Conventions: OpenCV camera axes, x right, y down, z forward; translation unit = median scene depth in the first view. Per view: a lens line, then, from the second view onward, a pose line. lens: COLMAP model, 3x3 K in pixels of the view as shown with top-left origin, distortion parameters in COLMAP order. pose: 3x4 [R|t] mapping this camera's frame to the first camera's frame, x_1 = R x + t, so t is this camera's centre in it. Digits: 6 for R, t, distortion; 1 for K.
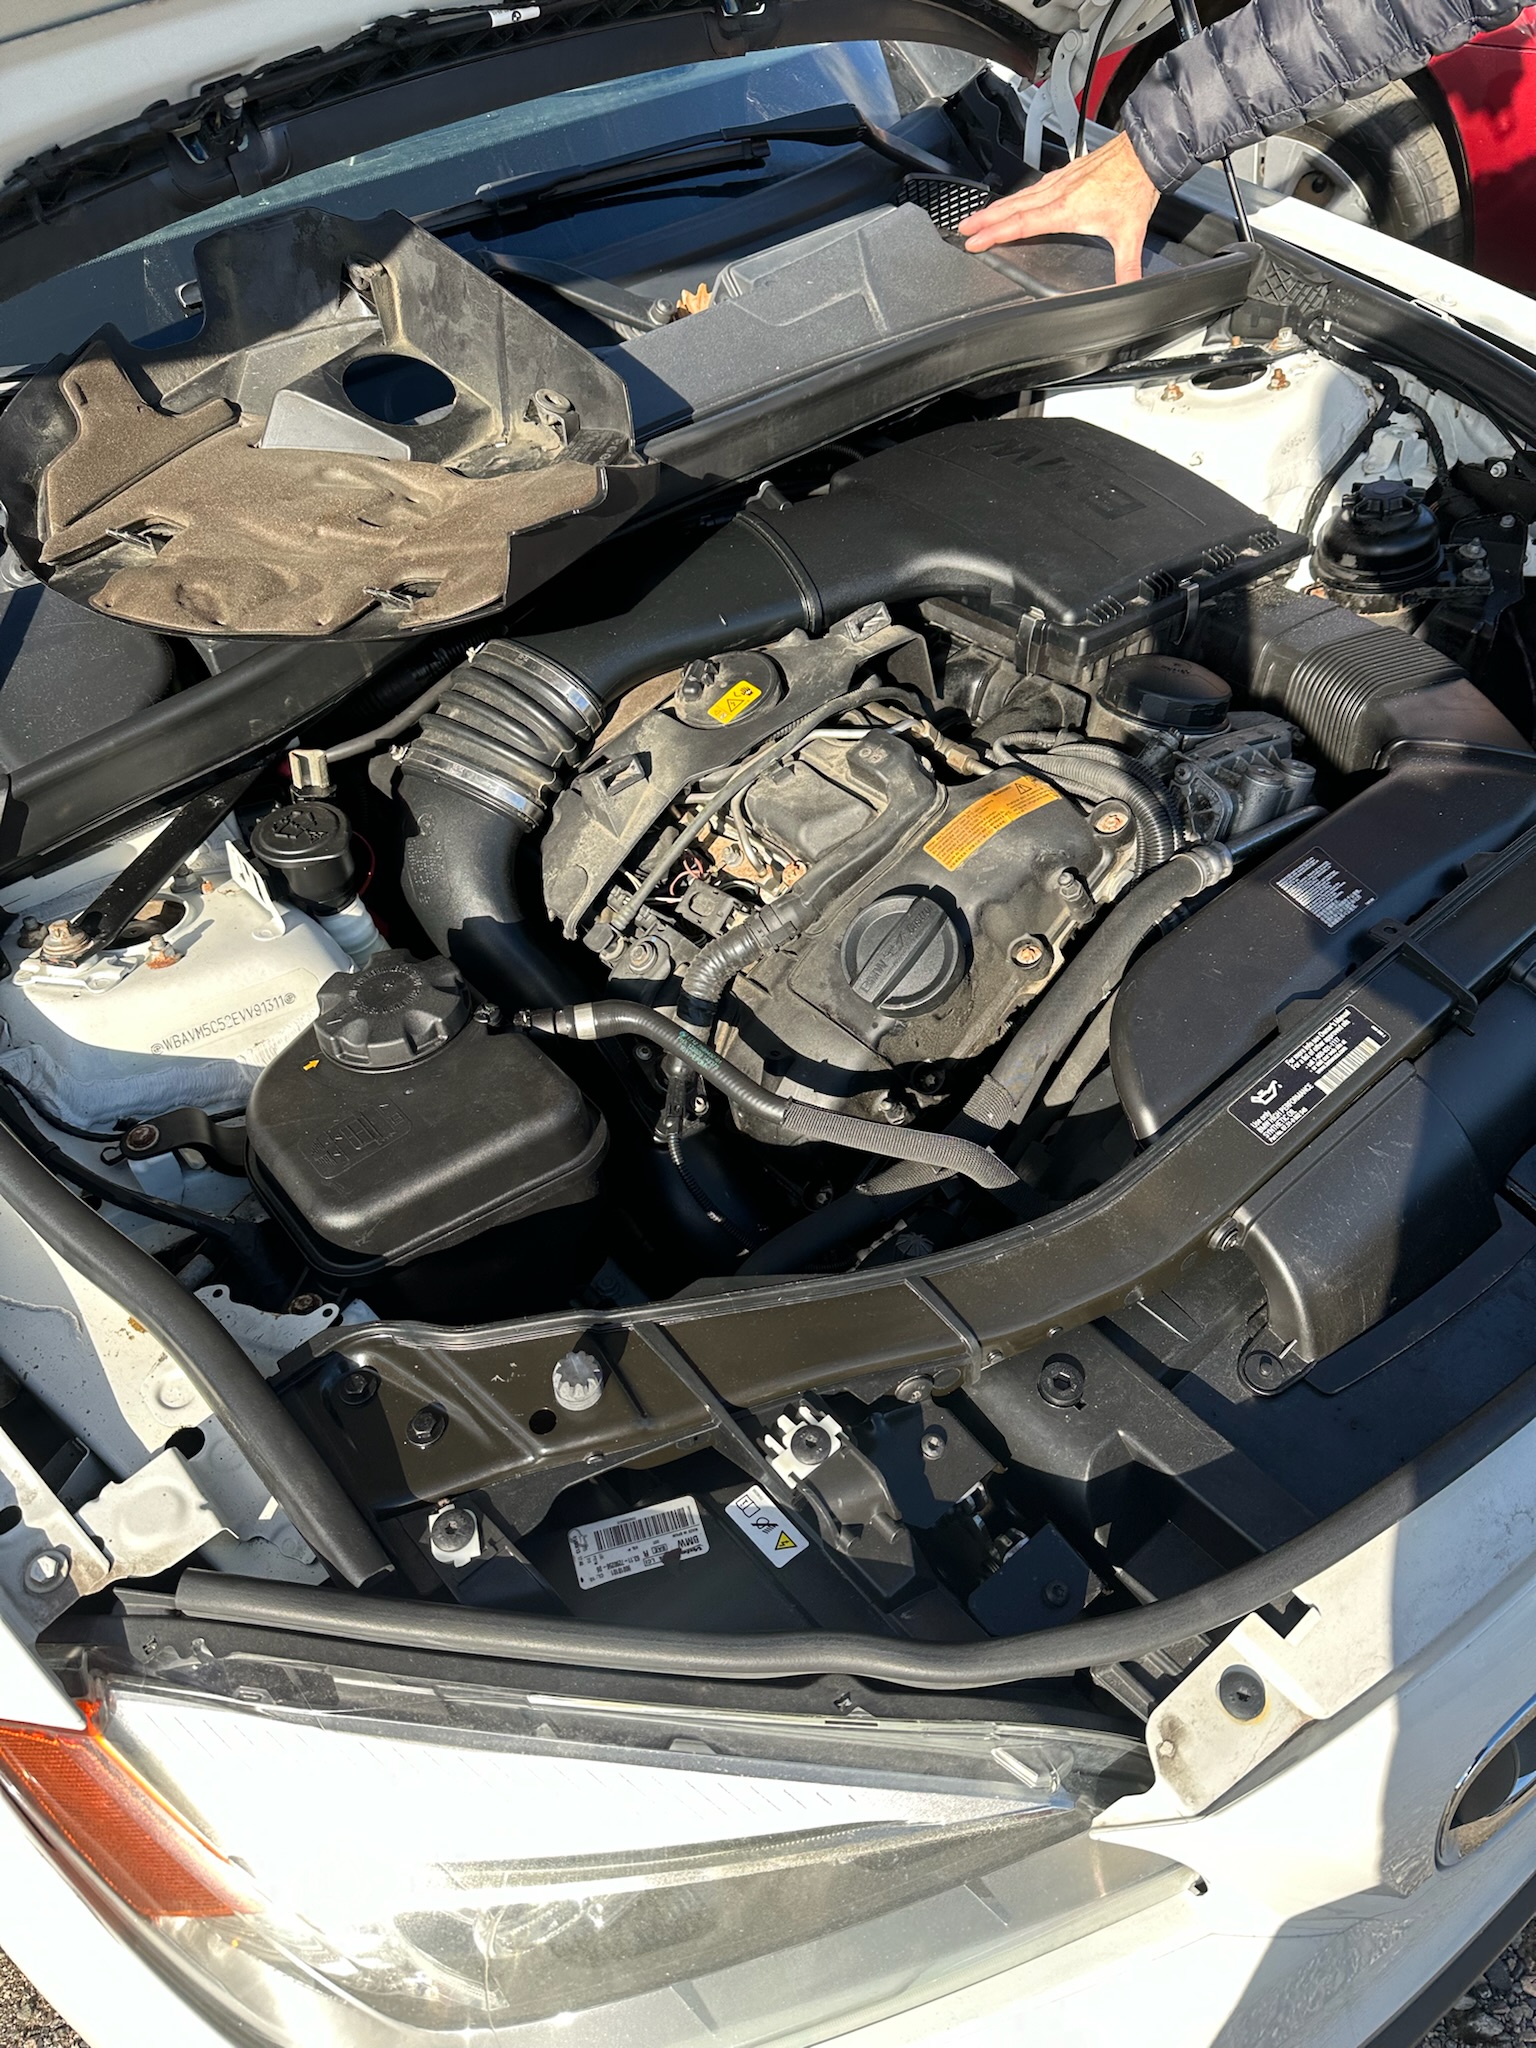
lens RADIAL K [[1516.7, 0, 725.2], [0, 1516.7, 1030.2], [0, 0, 1]] dist [0.065668, -0.106320]
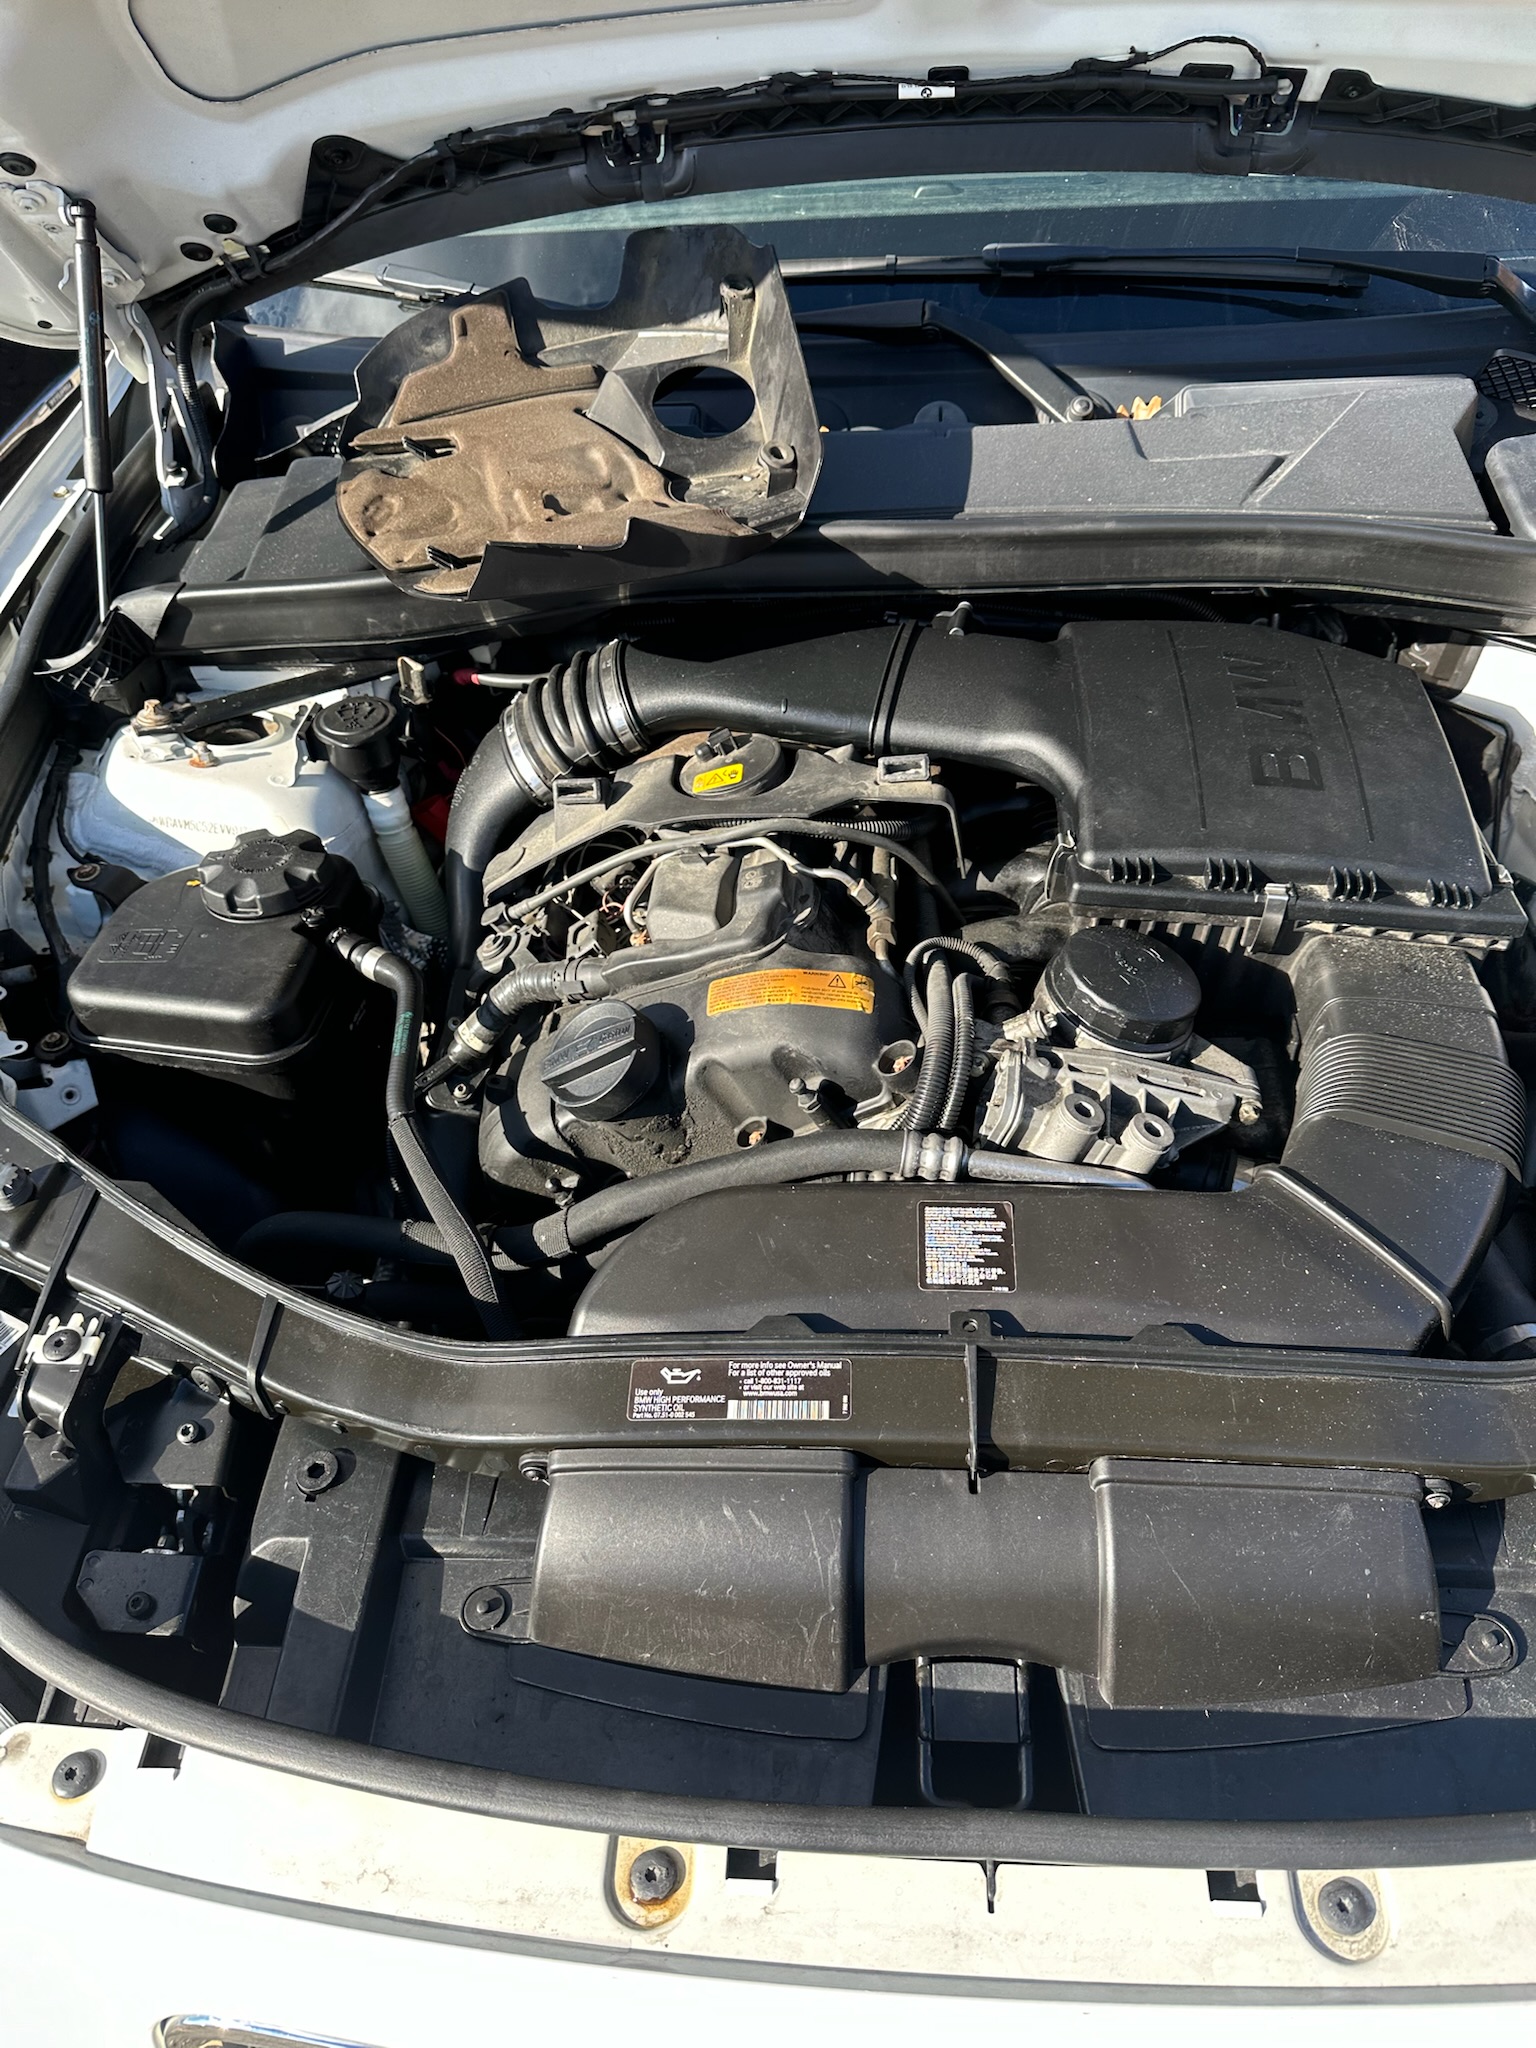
lens RADIAL K [[1542.6, 0, 767.7], [0, 1542.6, 966.3], [0, 0, 1]] dist [0.070679, -0.112286]
pose [[0.710703, 0.473463, -0.520321, 0.623911], [-0.481960, 0.866475, 0.130137, -0.258870], [0.512460, 0.158285, 0.843996, 0.176375]]
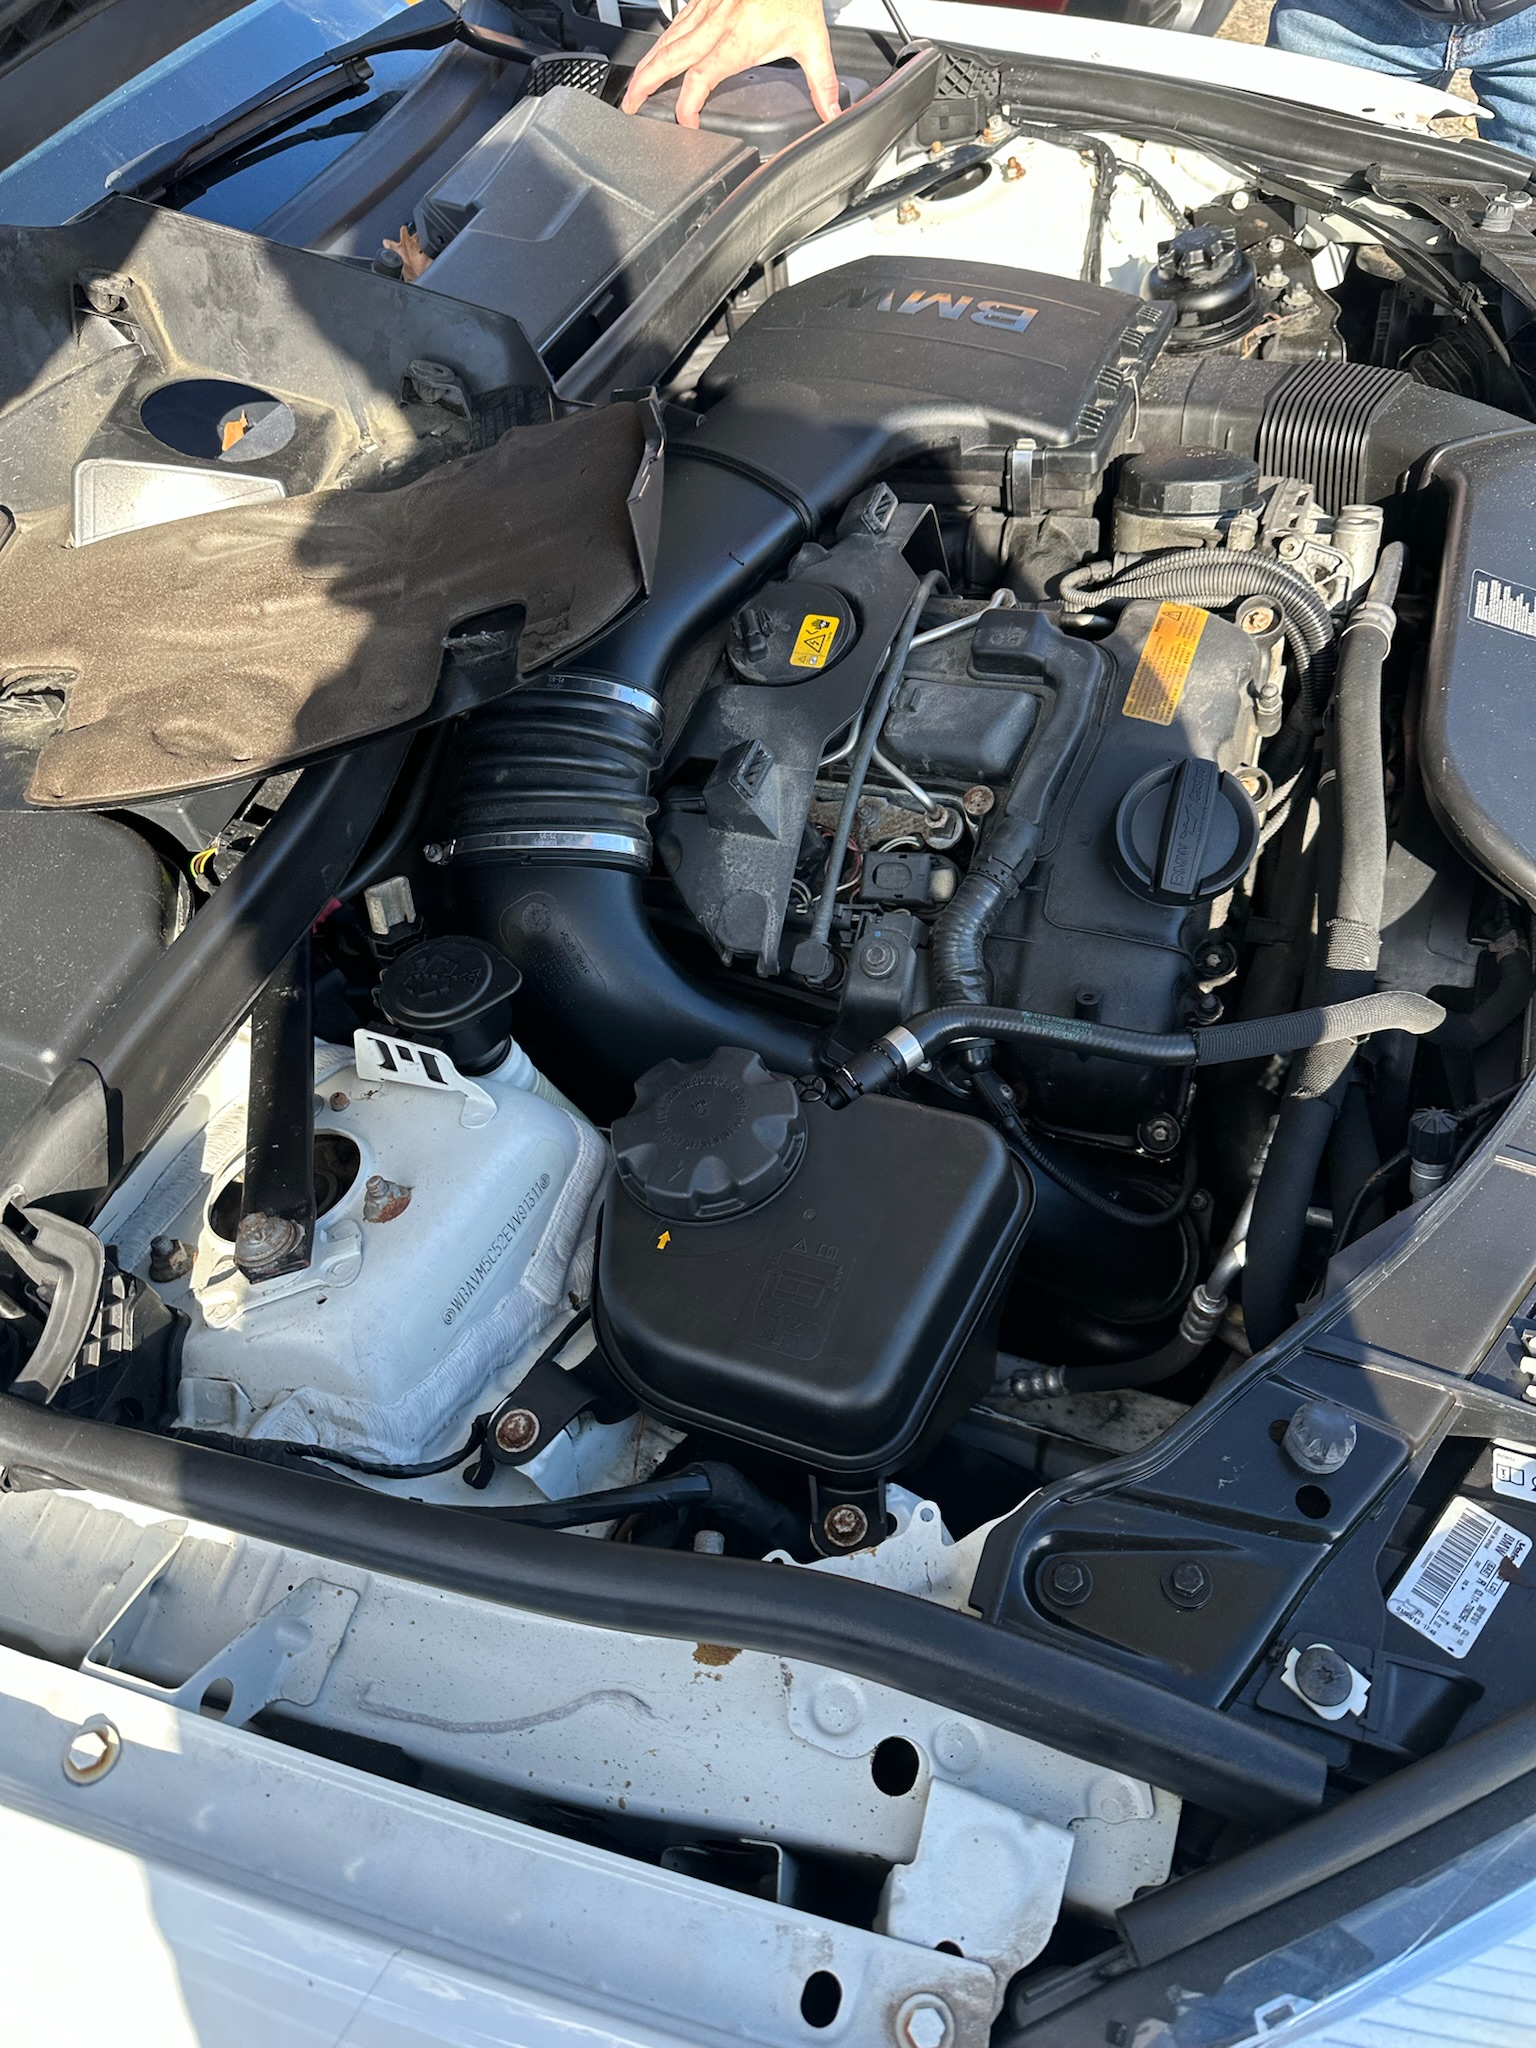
lens RADIAL K [[1526.7, 0, 768.0], [0, 1526.7, 1024.0], [0, 0, 1]] dist [0.049368, -0.084094]
pose [[0.872550, -0.398731, 0.282258, -0.345280], [0.393601, 0.916028, 0.077277, -0.100461], [-0.289369, 0.043669, 0.956221, 0.214894]]
